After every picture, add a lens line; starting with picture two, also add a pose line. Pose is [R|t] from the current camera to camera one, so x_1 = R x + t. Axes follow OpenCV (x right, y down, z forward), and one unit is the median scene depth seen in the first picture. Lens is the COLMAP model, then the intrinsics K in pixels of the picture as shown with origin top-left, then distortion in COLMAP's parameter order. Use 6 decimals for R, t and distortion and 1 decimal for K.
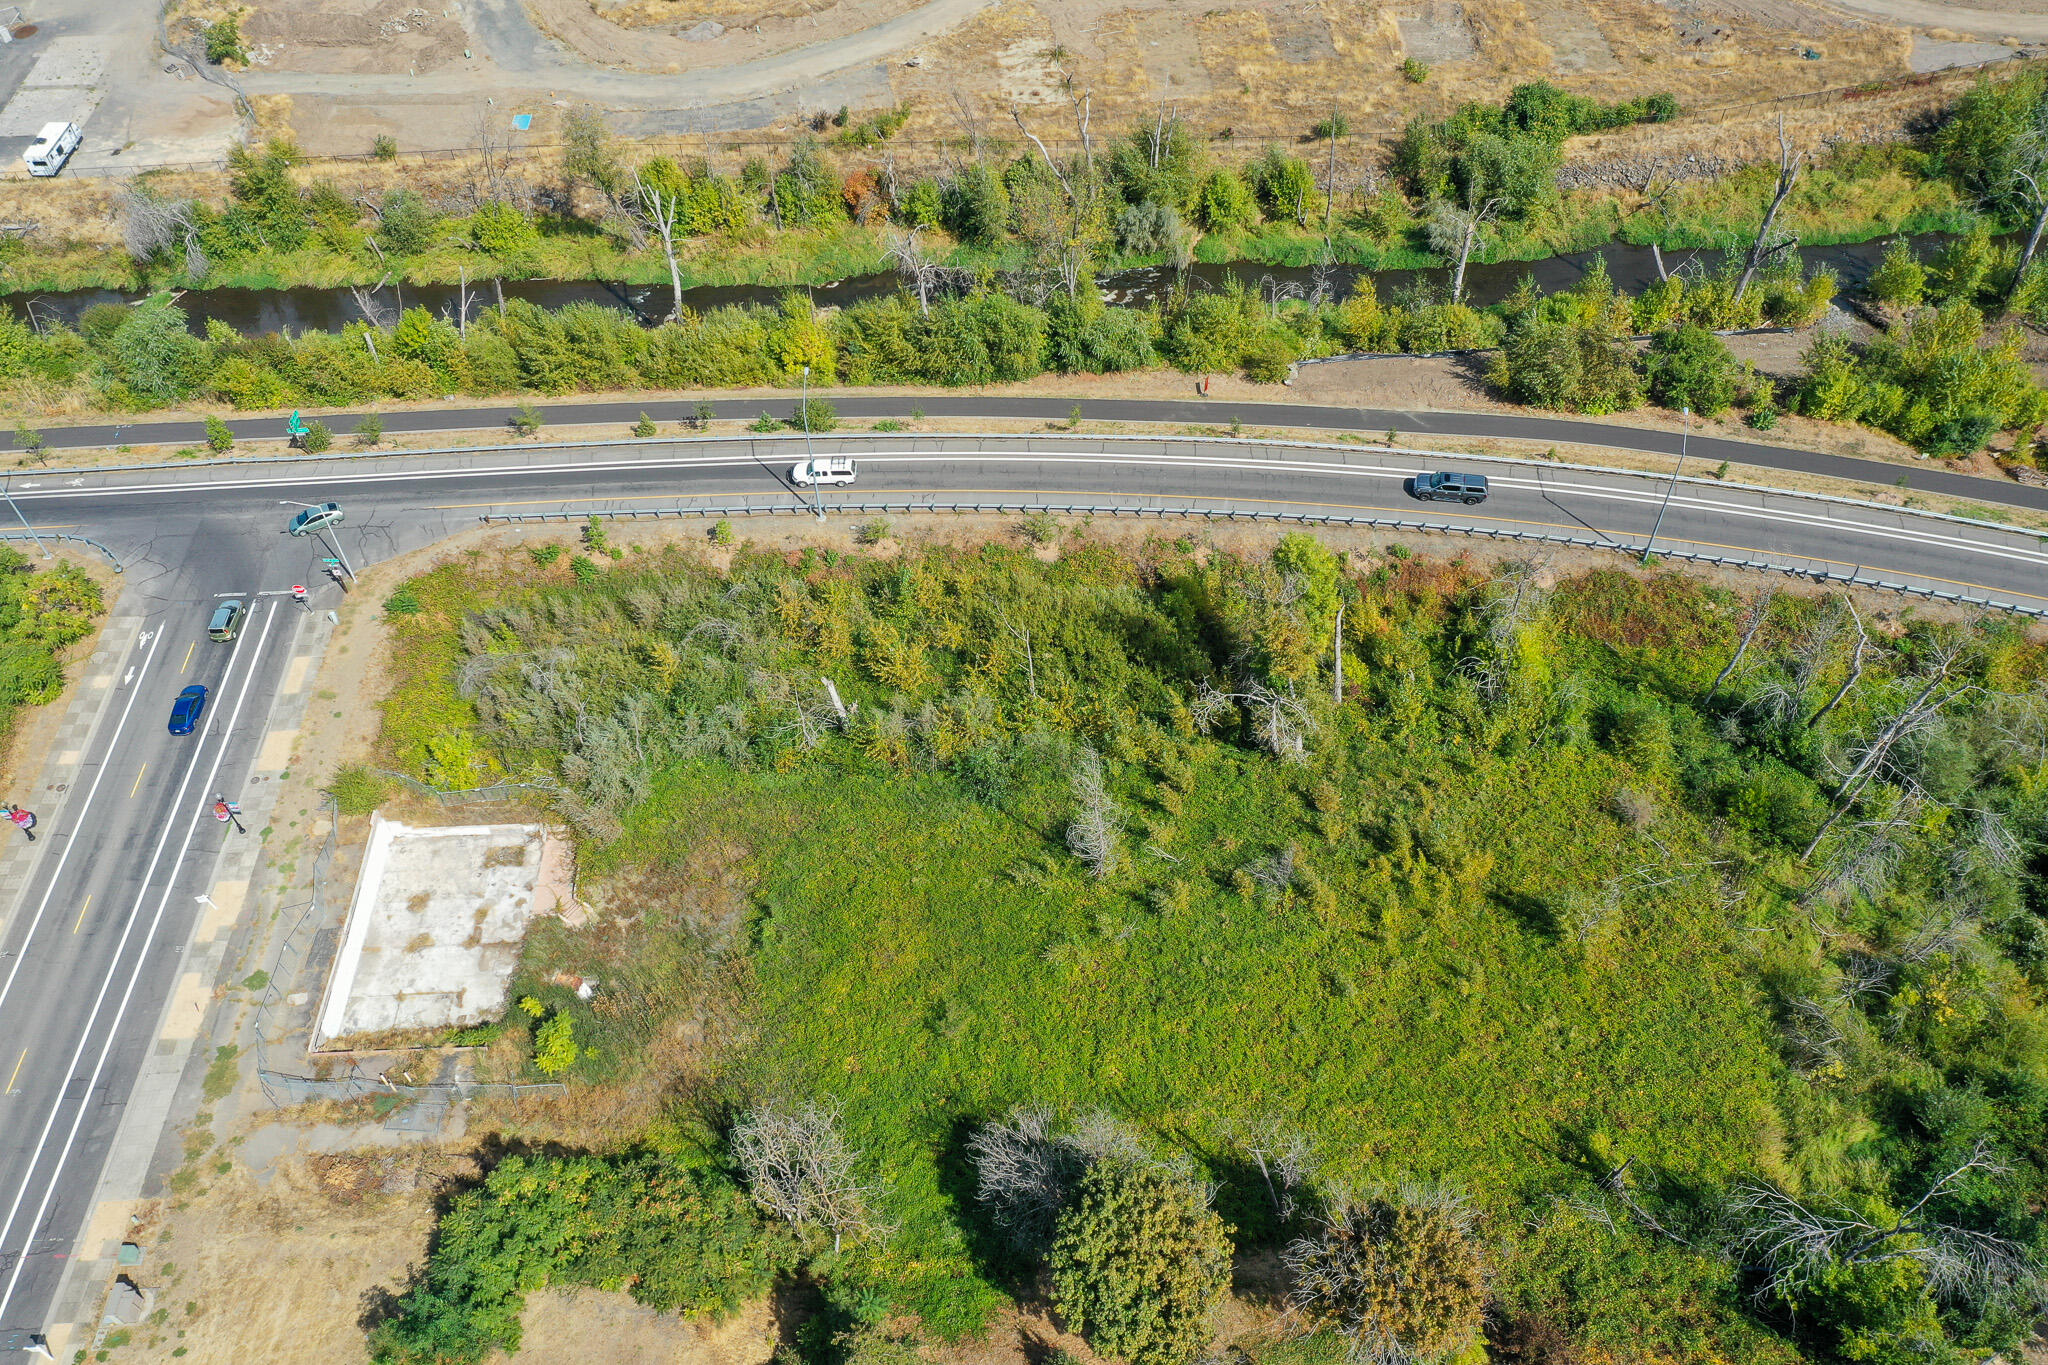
lens RADIAL K [[1631.0, 0, 1024.0], [0, 1631.0, 682.5], [0, 0, 1]] dist [0.011051, -0.001751]
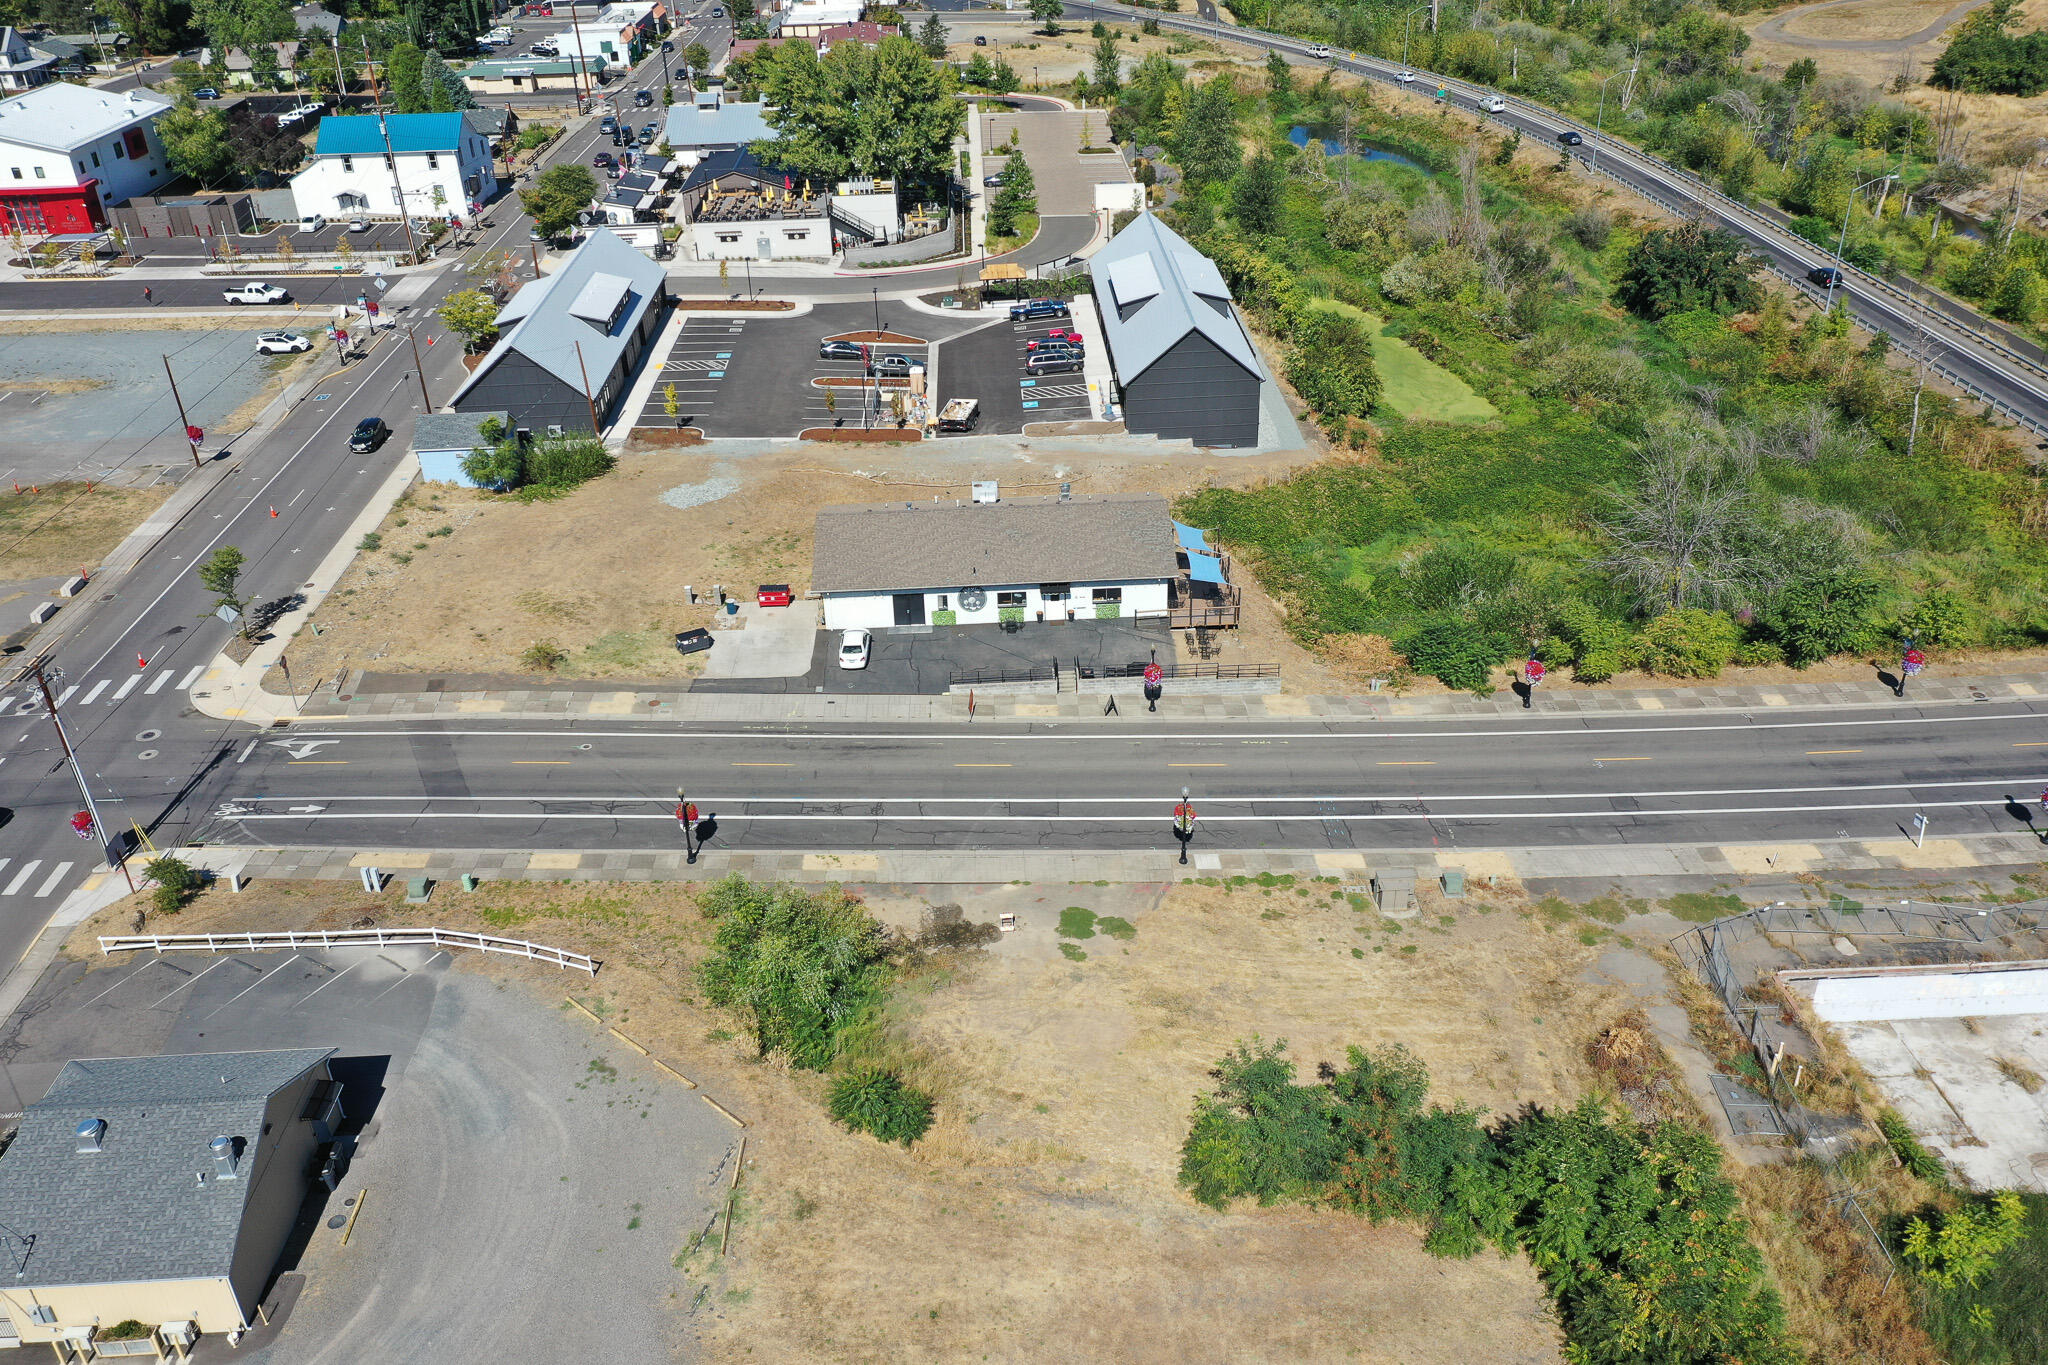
lens RADIAL K [[1627.7, 0, 1022.5], [0, 1627.7, 674.7], [0, 0, 1]] dist [0.012101, 0.004956]
pose [[0.008229, 0.515340, -0.856946, 0.092750], [-0.740868, 0.578706, 0.340901, 0.138269], [0.671600, 0.632079, 0.386561, 0.385066]]
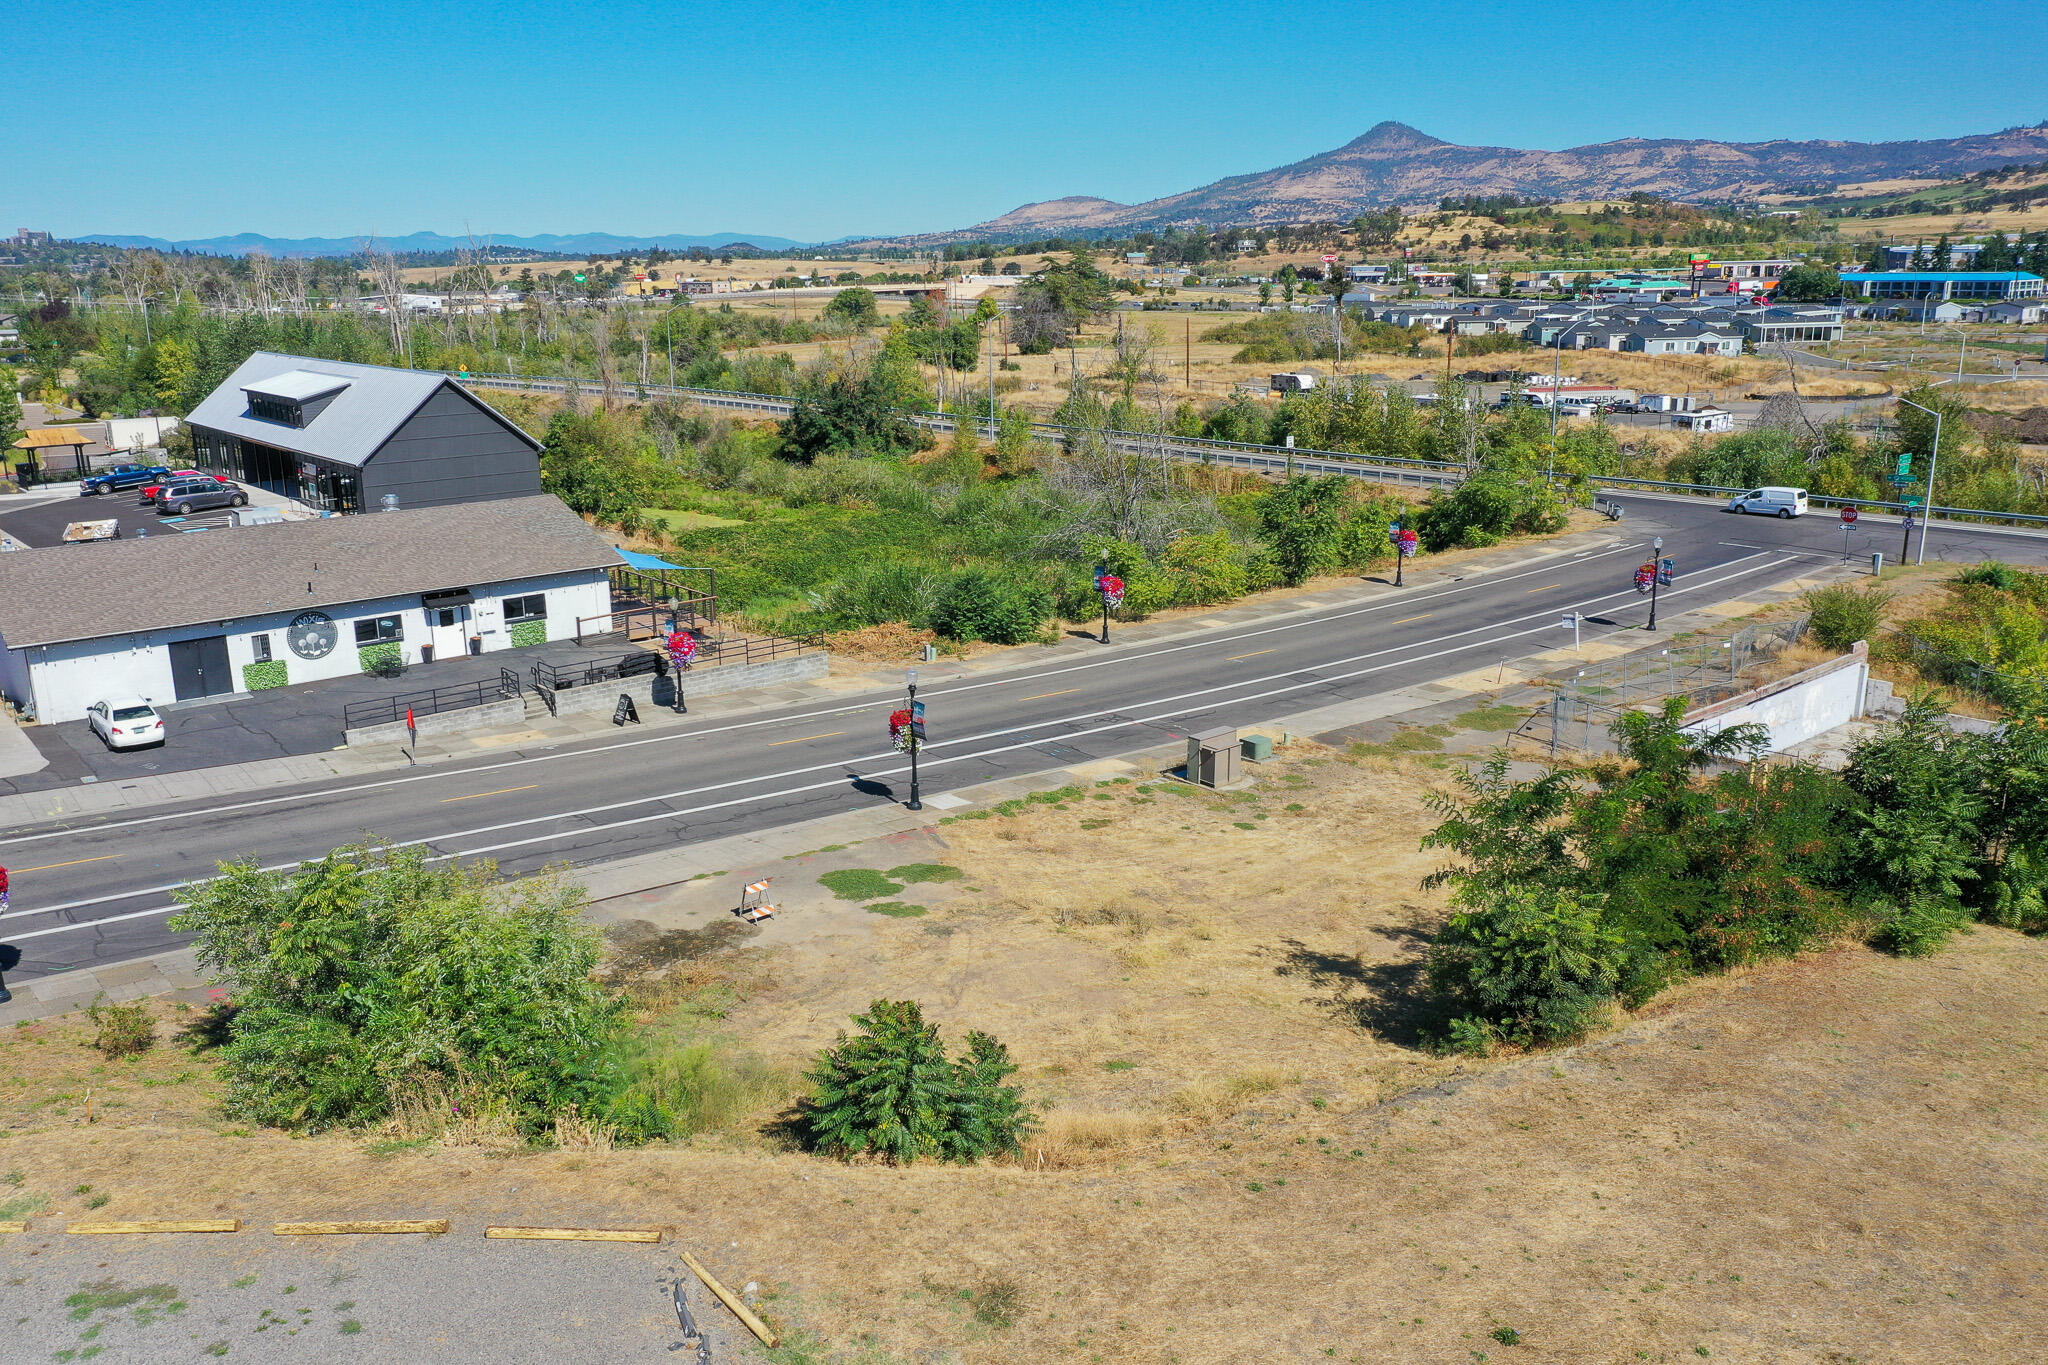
lens RADIAL K [[1625.9, 0, 1024.9], [0, 1625.9, 678.5], [0, 0, 1]] dist [0.010809, 0.005731]
pose [[0.623024, 0.217032, -0.751491, -0.131215], [-0.597649, 0.751895, -0.278333, 0.454956], [0.504635, 0.622536, 0.598158, 0.487555]]
